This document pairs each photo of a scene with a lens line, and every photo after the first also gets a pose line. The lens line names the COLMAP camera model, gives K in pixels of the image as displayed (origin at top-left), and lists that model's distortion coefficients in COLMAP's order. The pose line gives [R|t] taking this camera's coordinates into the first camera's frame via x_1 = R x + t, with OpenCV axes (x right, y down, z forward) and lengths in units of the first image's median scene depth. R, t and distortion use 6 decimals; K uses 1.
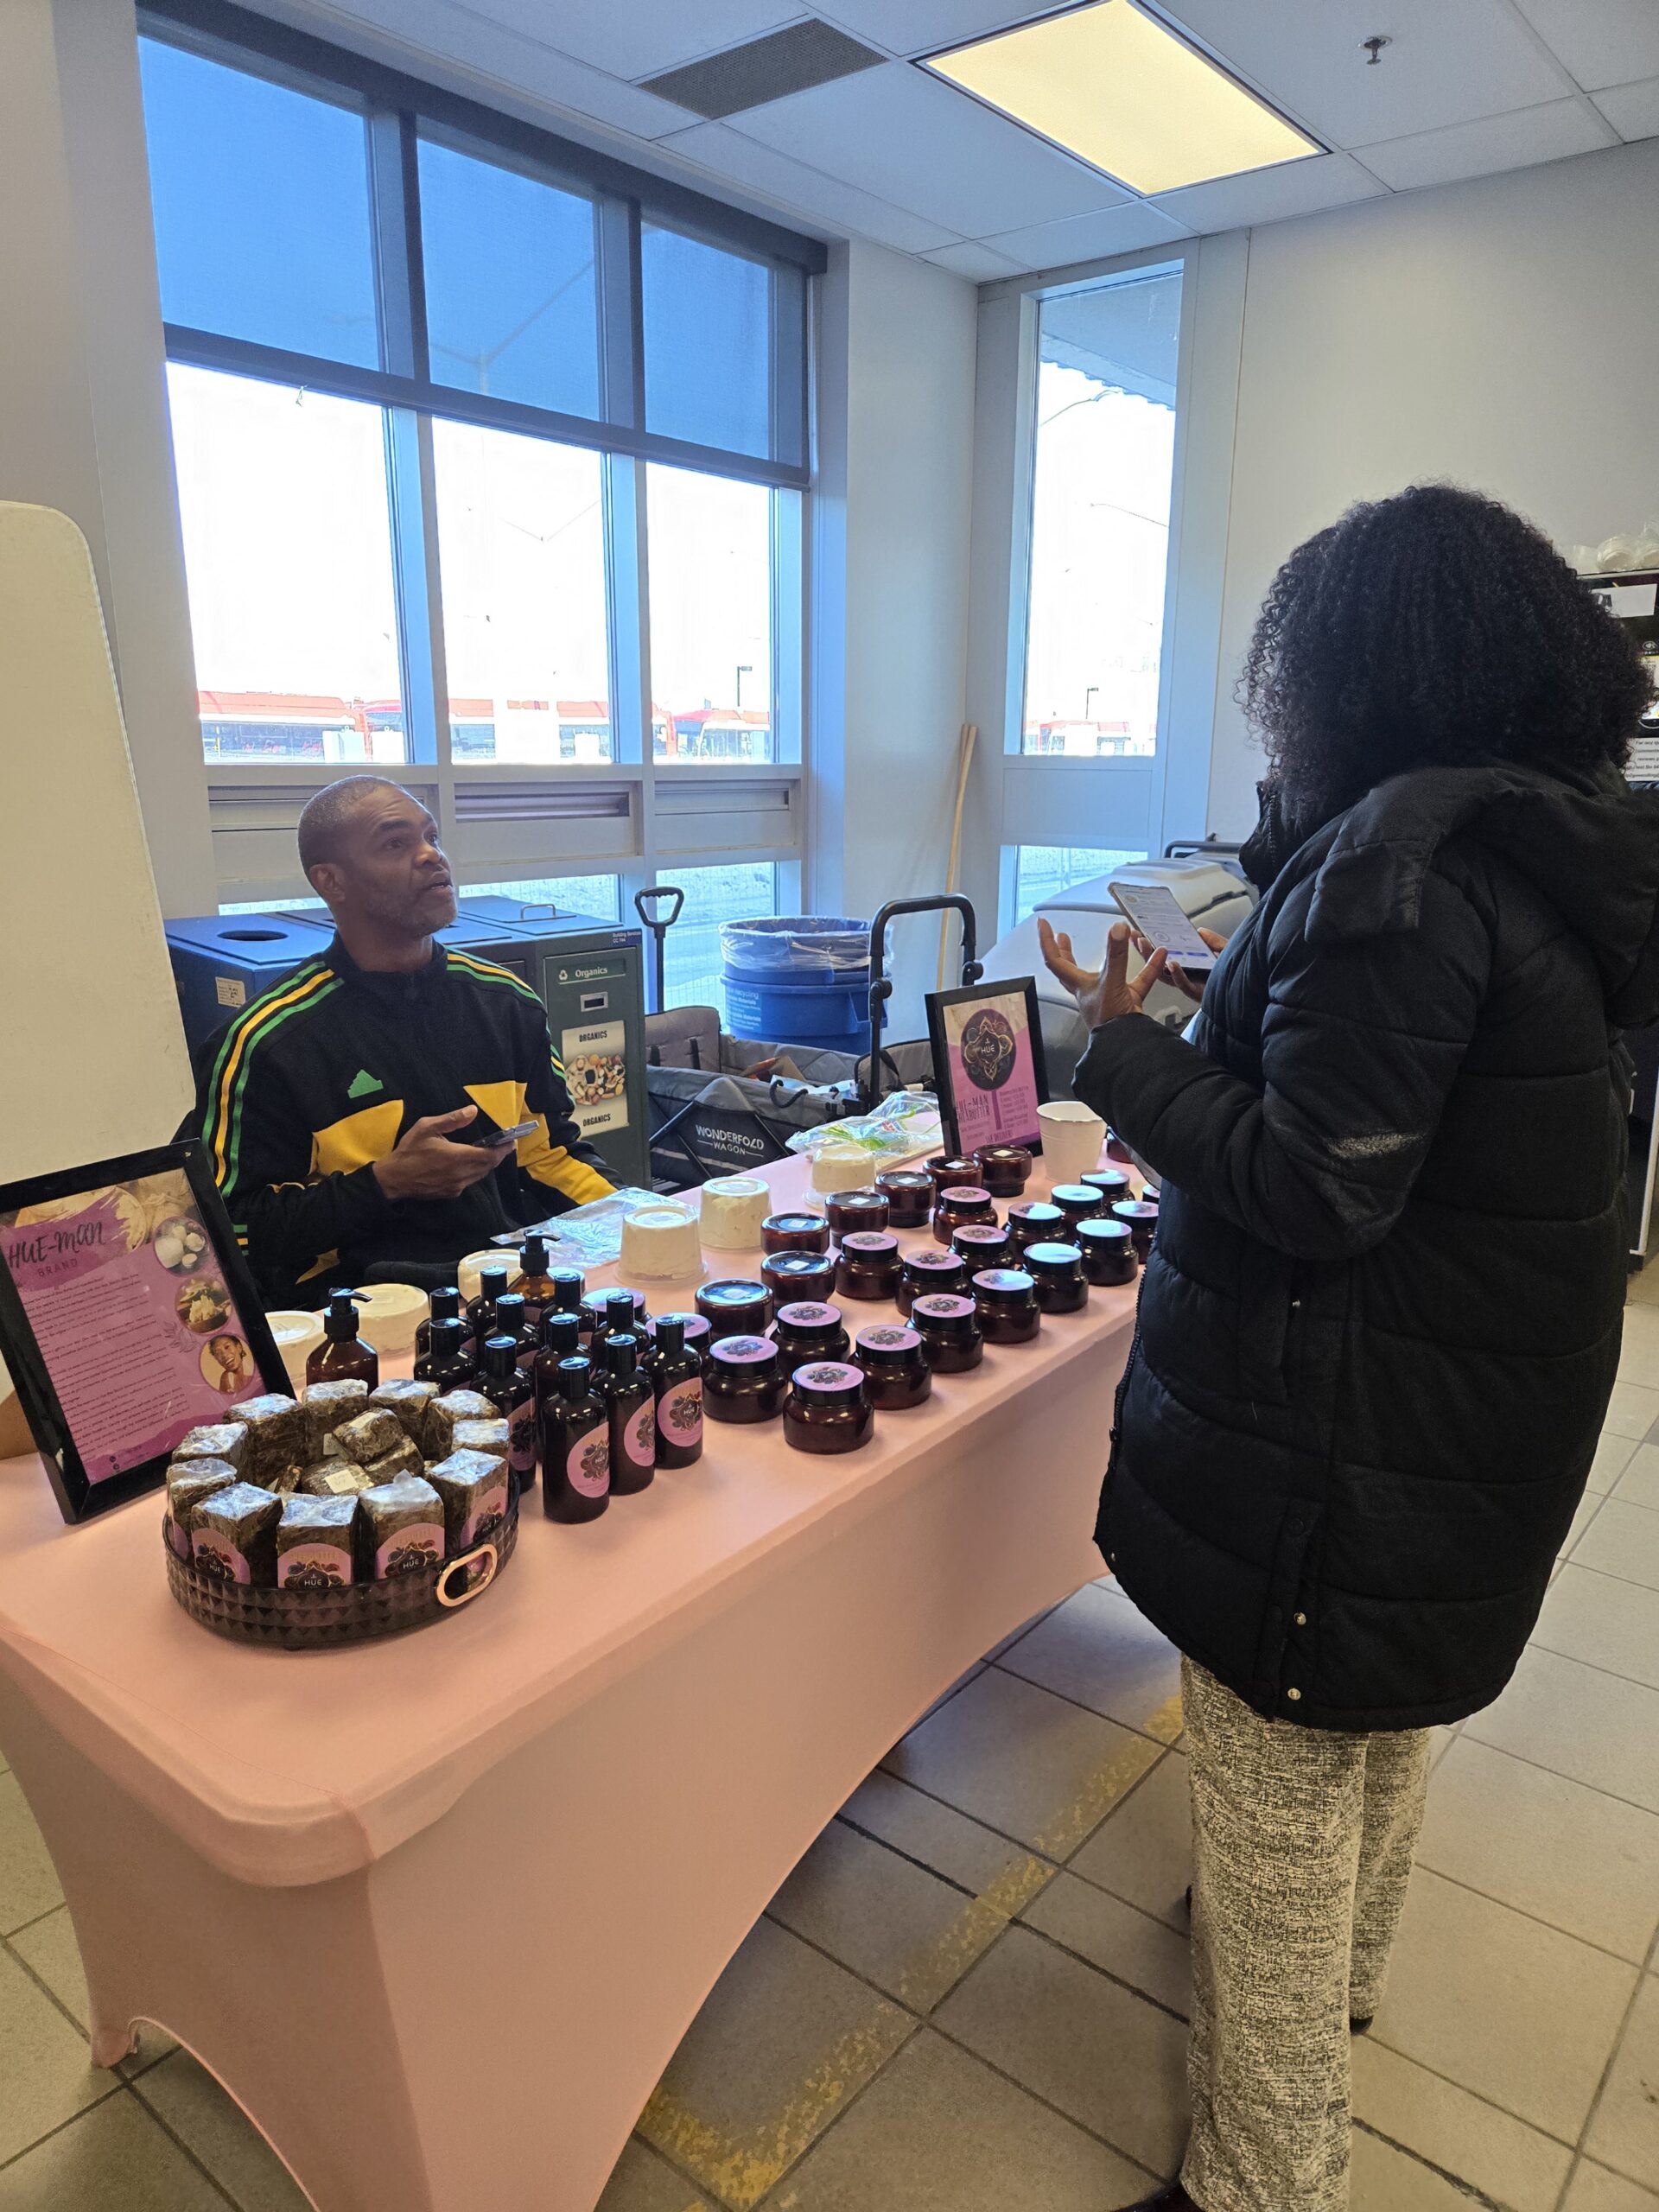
lens RADIAL K [[1471.3, 0, 820.9], [0, 1471.3, 1109.7], [0, 0, 1]] dist [0.064036, -0.054186]
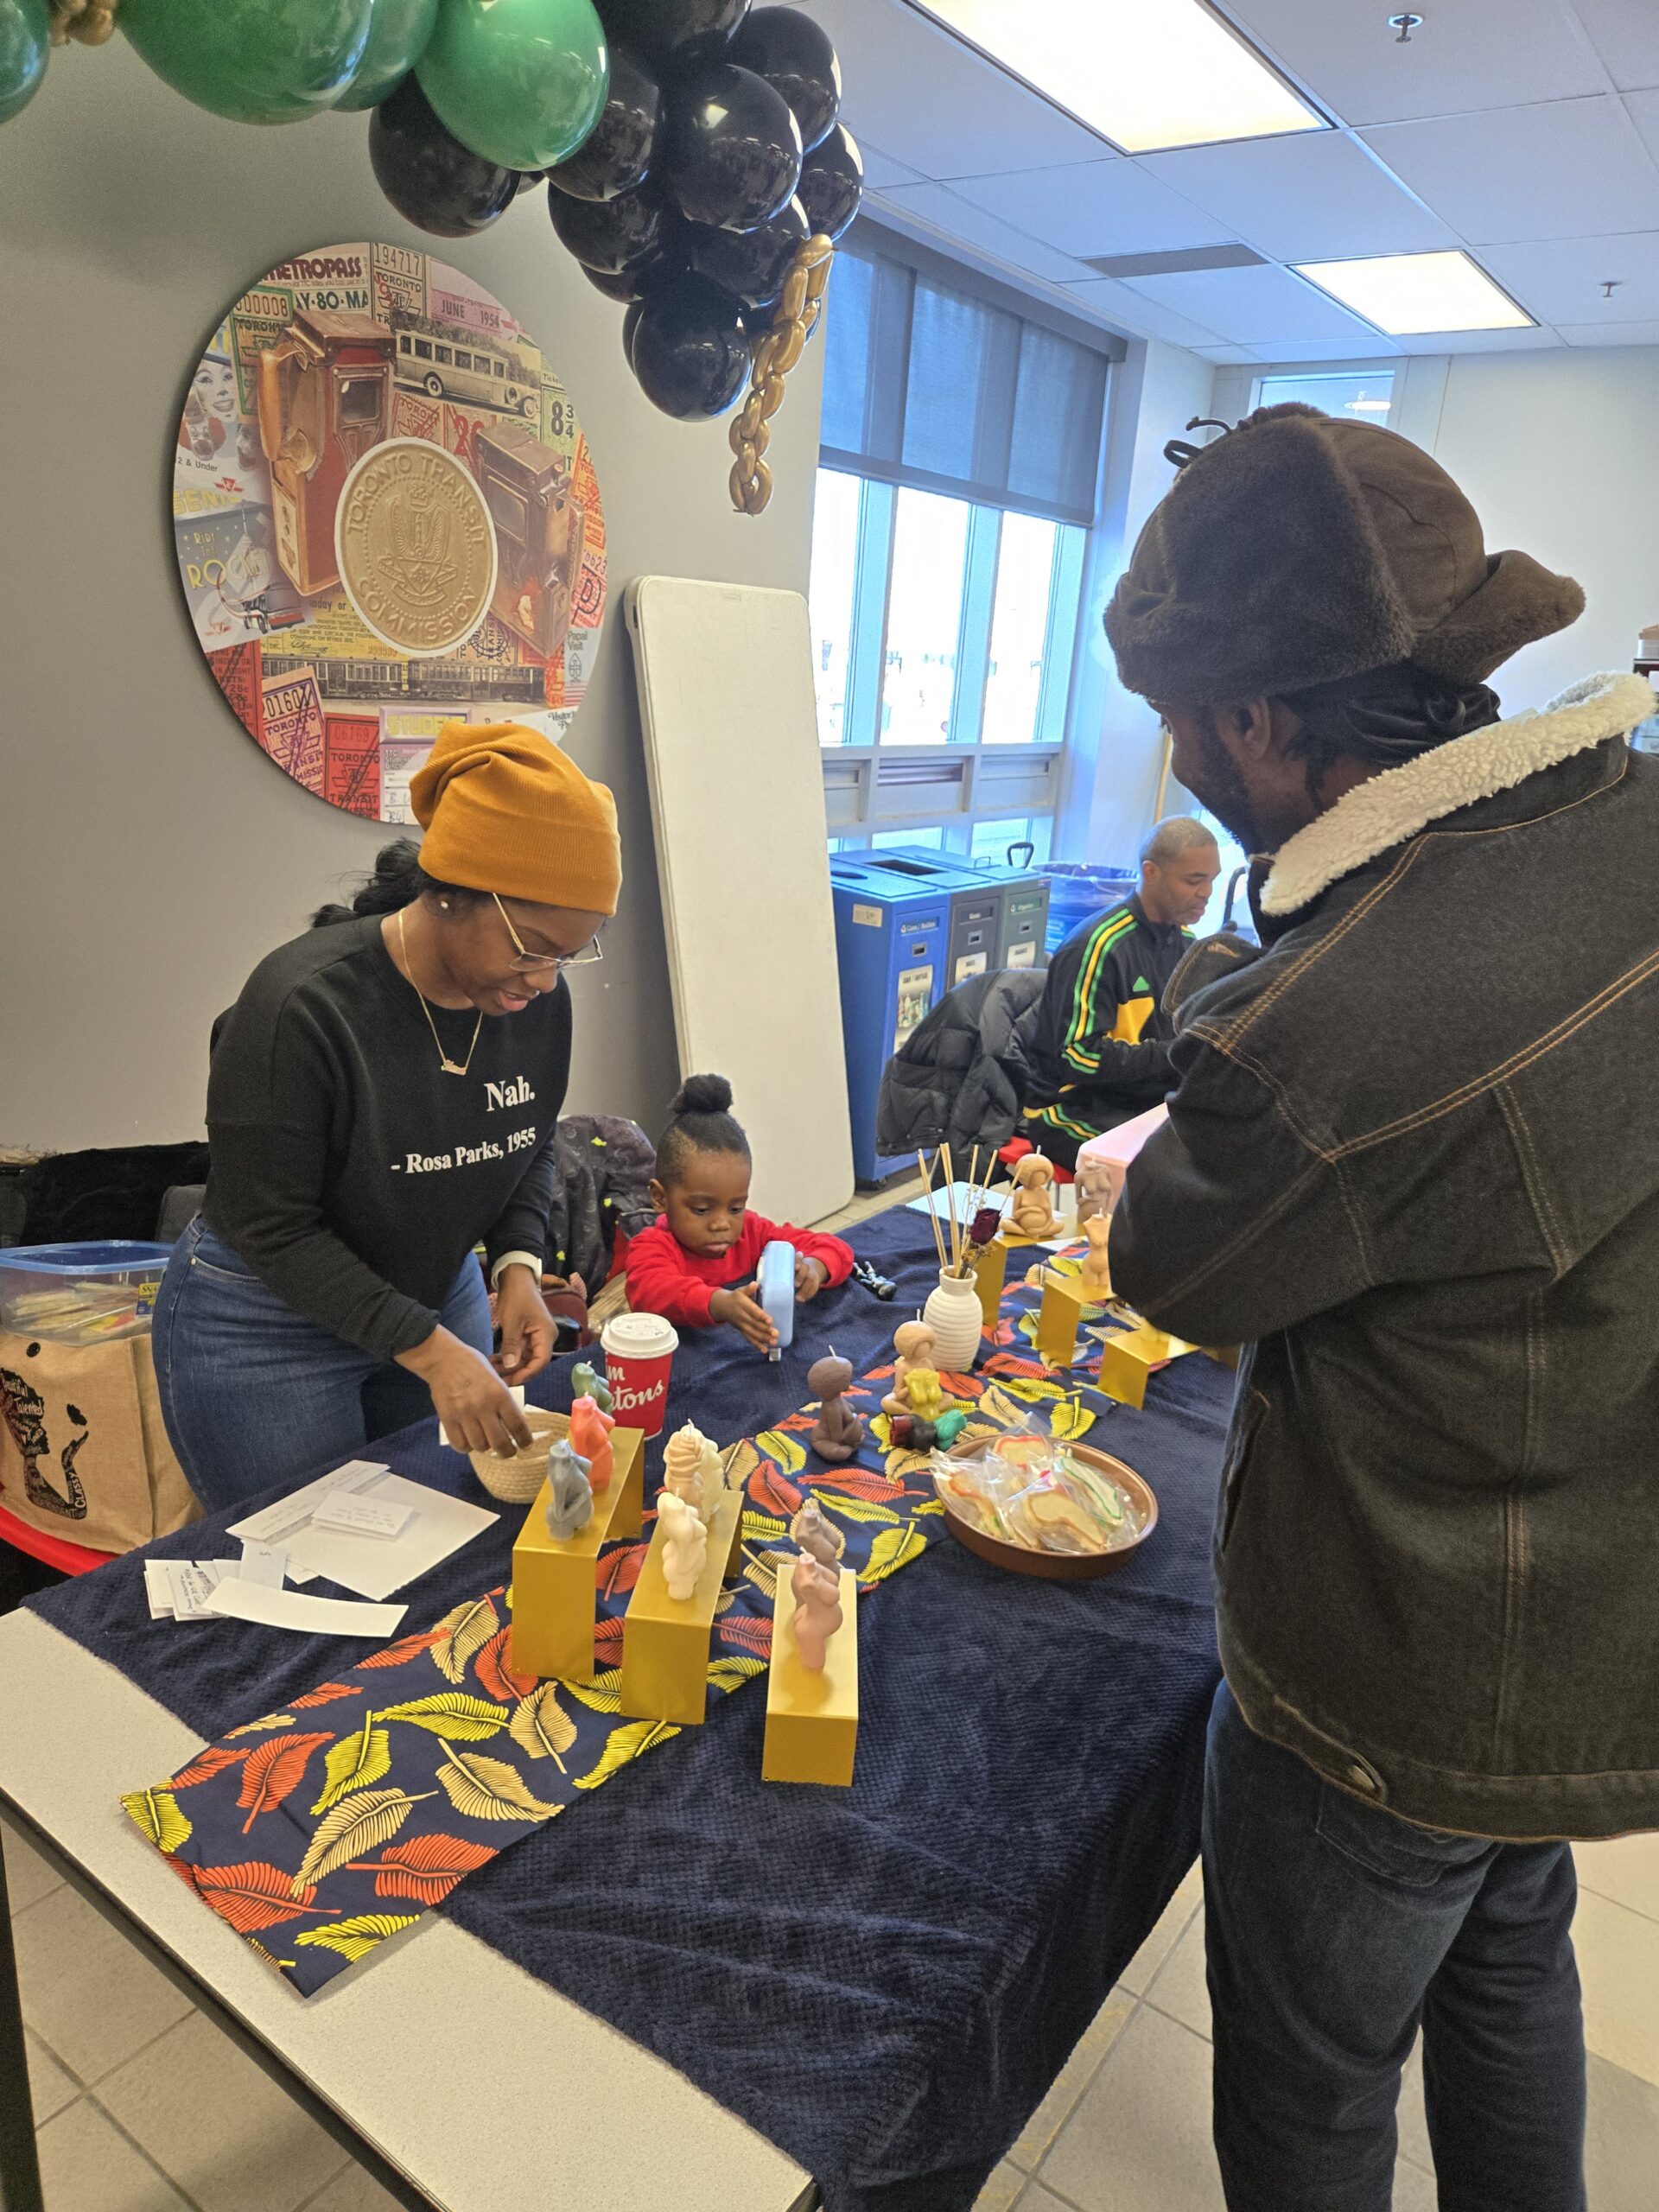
lens RADIAL K [[1508.4, 0, 835.6], [0, 1508.4, 1106.1], [0, 0, 1]] dist [0.064313, -0.062653]
pose [[0.995549, 0.018477, 0.092419, -0.363150], [-0.022508, 0.998832, 0.042763, 0.030626], [-0.091521, -0.044652, 0.994802, -0.326779]]
